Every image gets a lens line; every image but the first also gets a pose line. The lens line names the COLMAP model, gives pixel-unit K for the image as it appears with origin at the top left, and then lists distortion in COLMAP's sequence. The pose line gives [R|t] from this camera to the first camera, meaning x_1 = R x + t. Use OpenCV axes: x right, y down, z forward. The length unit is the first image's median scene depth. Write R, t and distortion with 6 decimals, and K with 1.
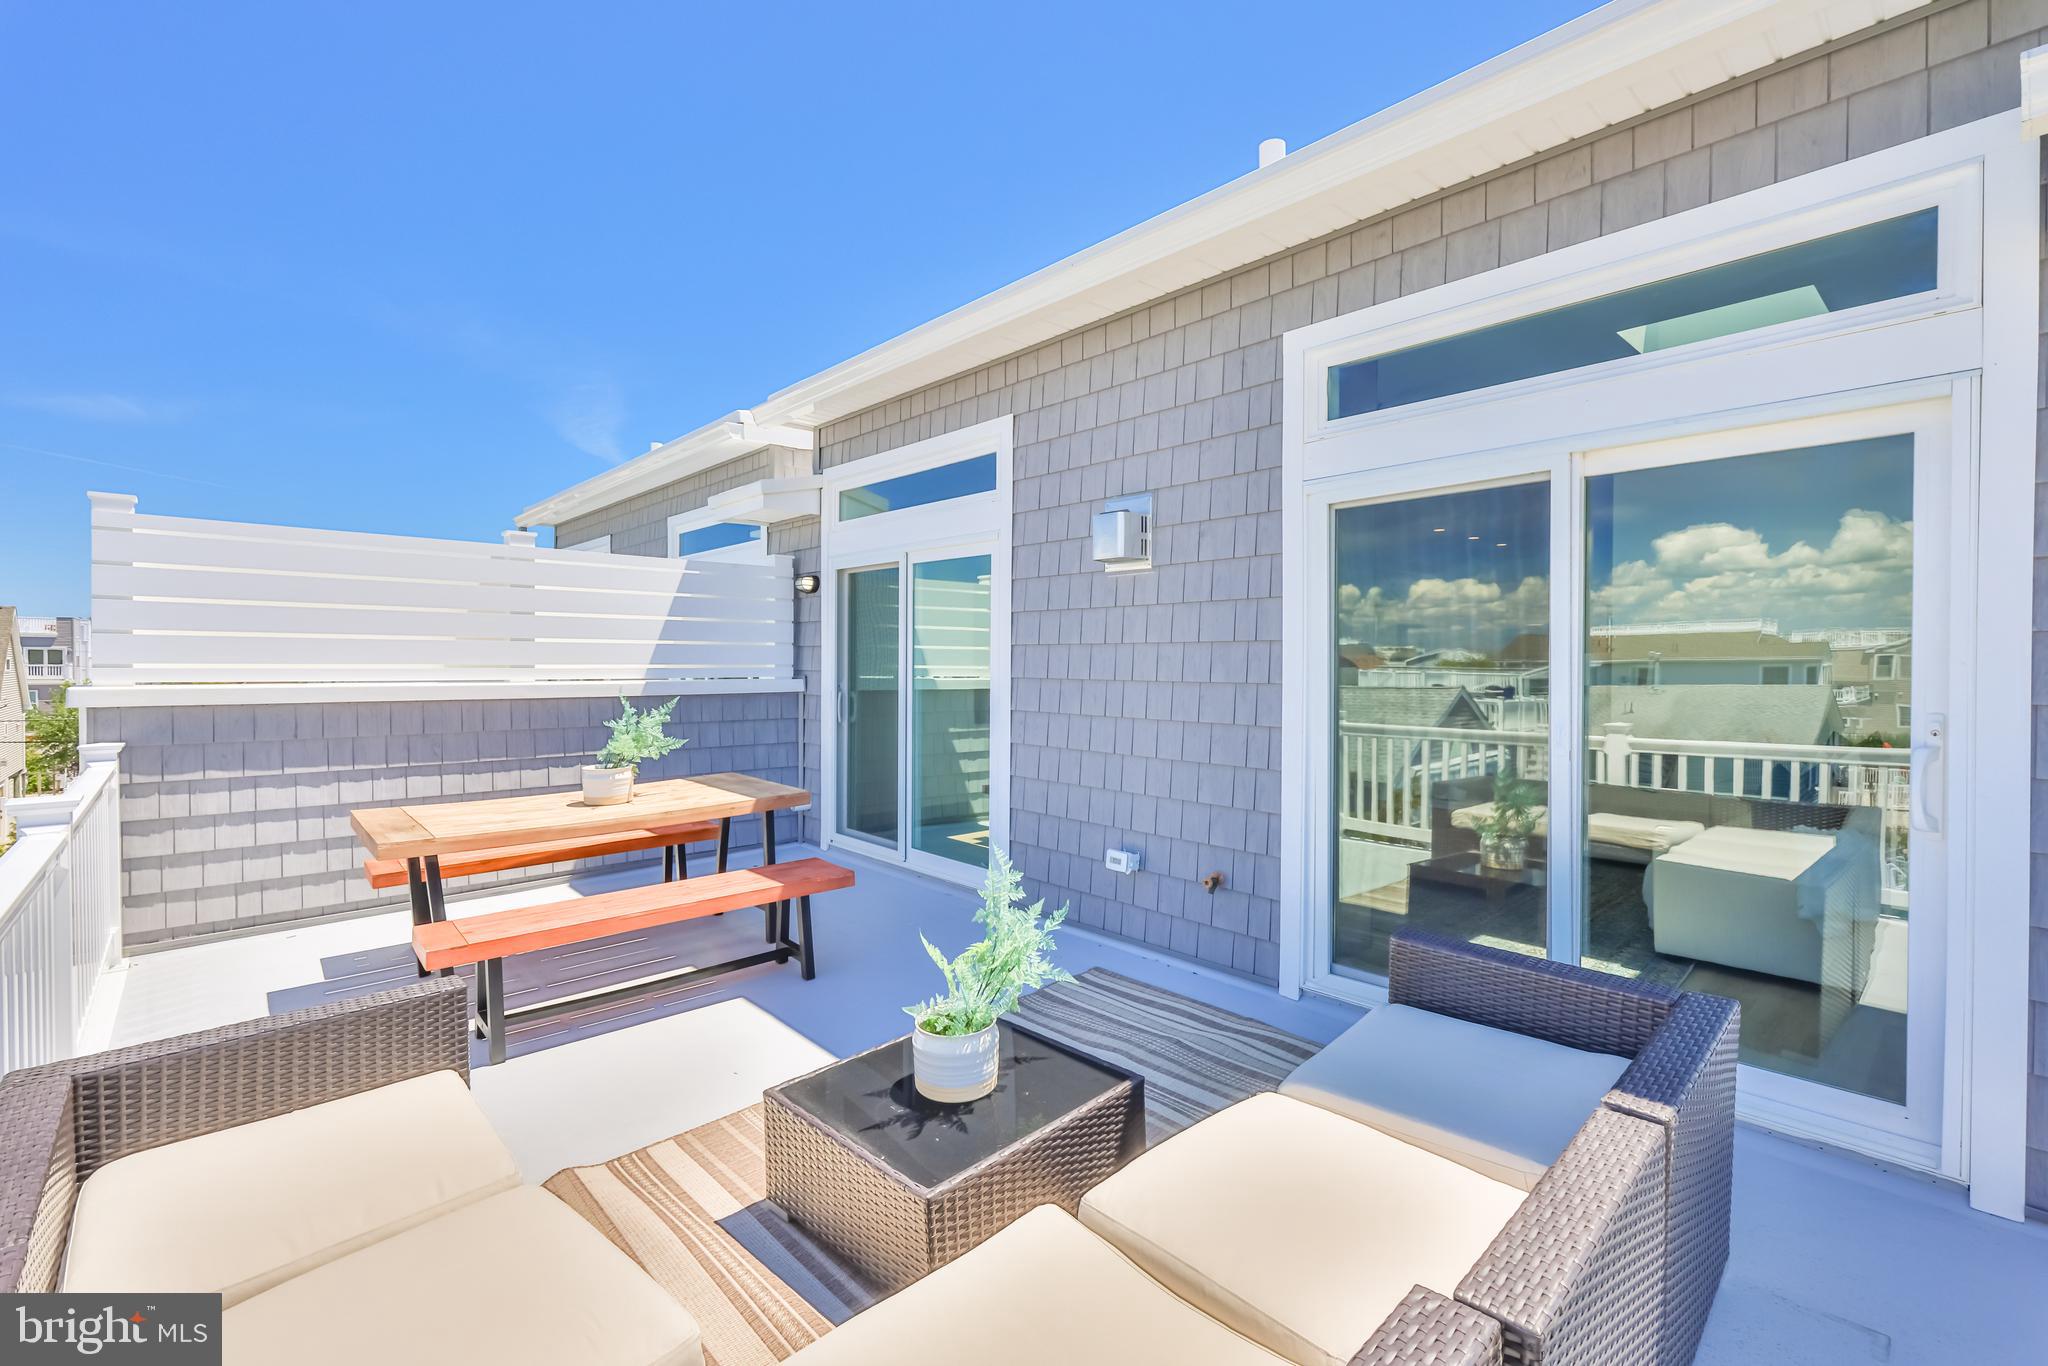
lens RADIAL K [[879.6, 0, 1004.4], [0, 879.6, 674.5], [0, 0, 1]] dist [-0.006734, 0.000469]
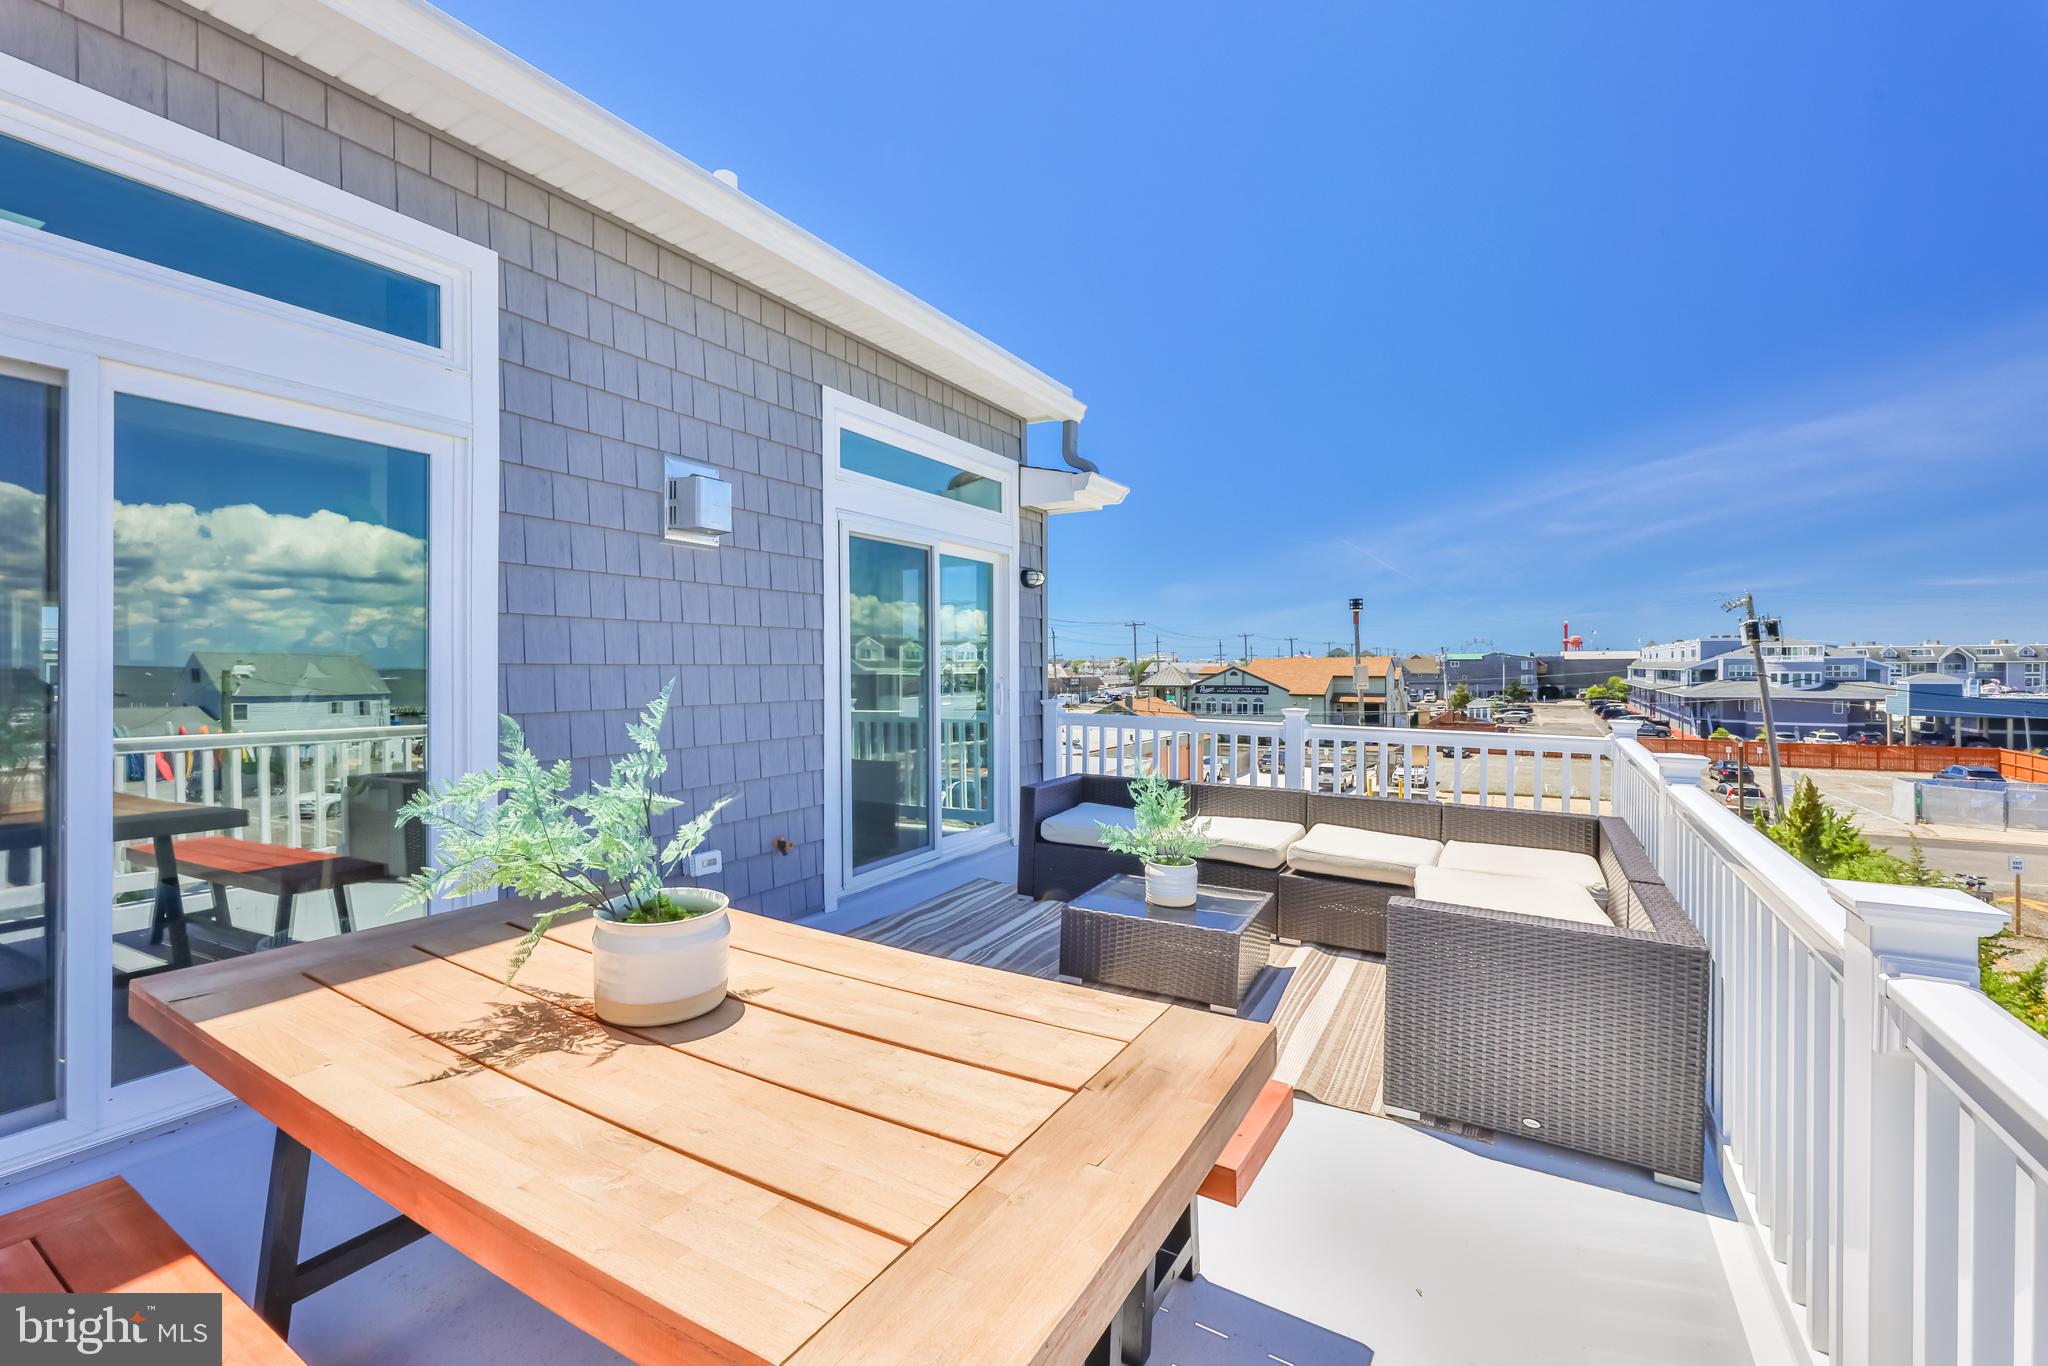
lens RADIAL K [[879.6, 0, 1019.0], [0, 879.6, 664.3], [0, 0, 1]] dist [-0.006734, 0.000469]
pose [[-0.300096, -0.000915, 0.953909, -0.866344], [0.008147, 0.999961, 0.003522, 0.007303], [-0.953874, 0.008829, -0.300077, 0.999838]]
